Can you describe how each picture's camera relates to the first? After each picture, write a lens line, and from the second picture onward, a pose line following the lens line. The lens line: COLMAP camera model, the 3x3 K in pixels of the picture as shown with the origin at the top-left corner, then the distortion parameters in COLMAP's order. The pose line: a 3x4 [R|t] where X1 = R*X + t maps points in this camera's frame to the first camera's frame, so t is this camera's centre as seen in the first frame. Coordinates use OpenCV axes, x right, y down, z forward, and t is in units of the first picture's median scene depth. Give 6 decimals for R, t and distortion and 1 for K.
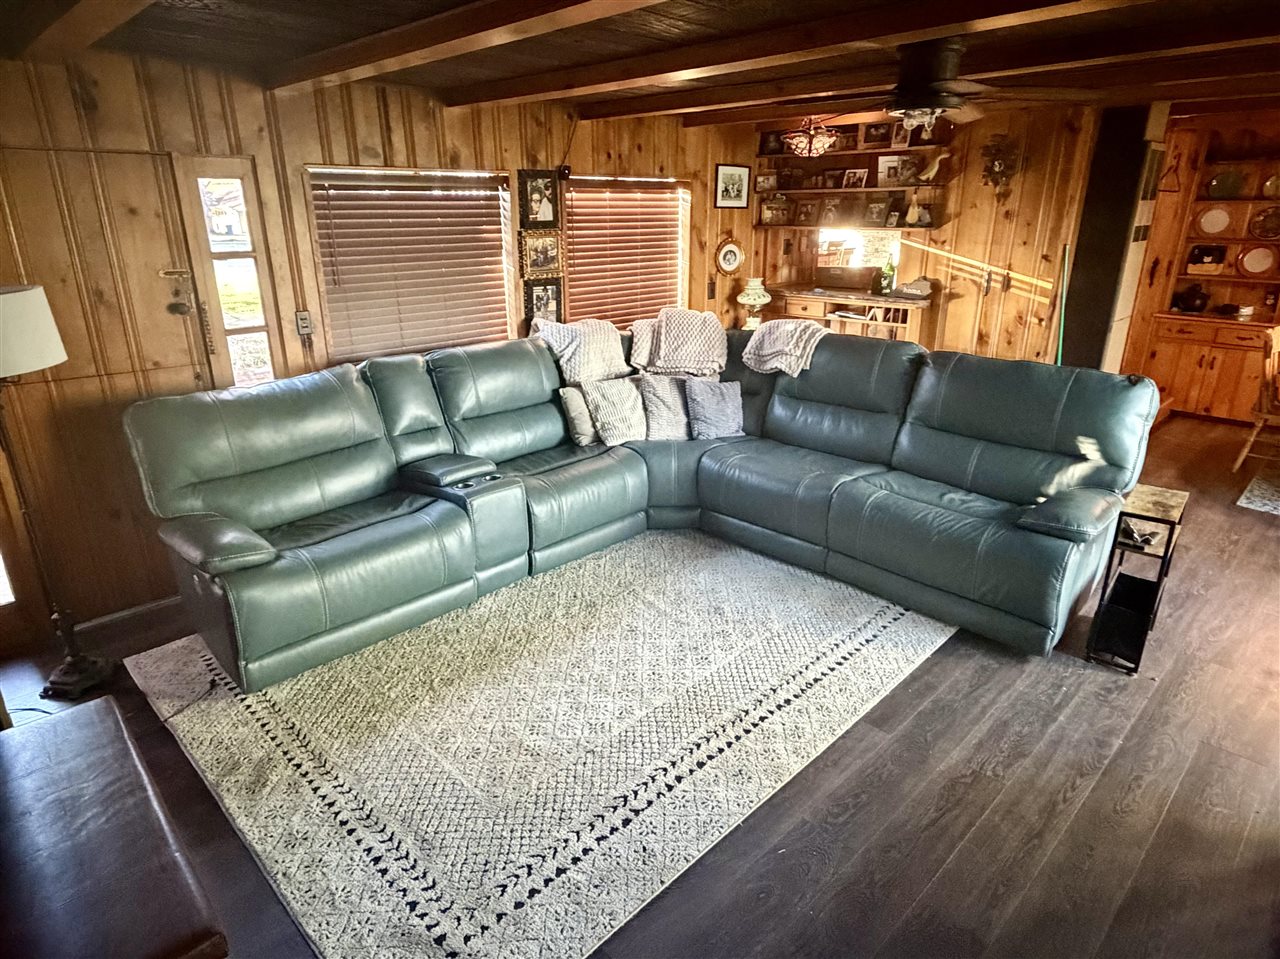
lens RADIAL K [[761.1, 0, 633.0], [0, 761.1, 481.7], [0, 0, 1]] dist [0.000808, -0.000384]
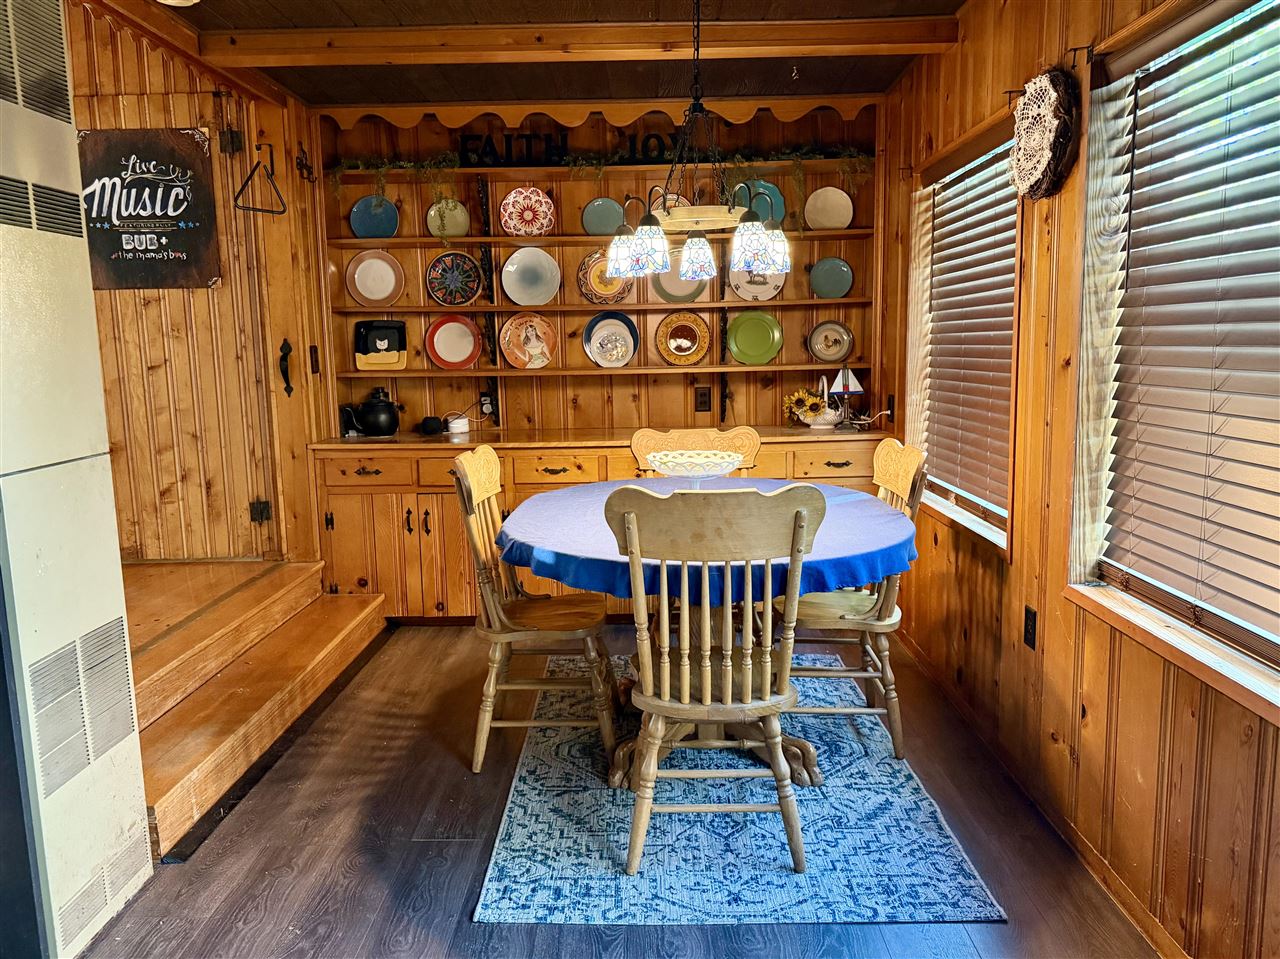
lens RADIAL K [[929.2, 0, 641.9], [0, 929.2, 477.4], [0, 0, 1]] dist [-0.000730, -0.000290]
pose [[0.706238, -0.114359, 0.698677, 0.540026], [0.256429, 0.961179, -0.101879, -0.104653], [-0.659902, 0.251112, 0.708146, 0.554655]]
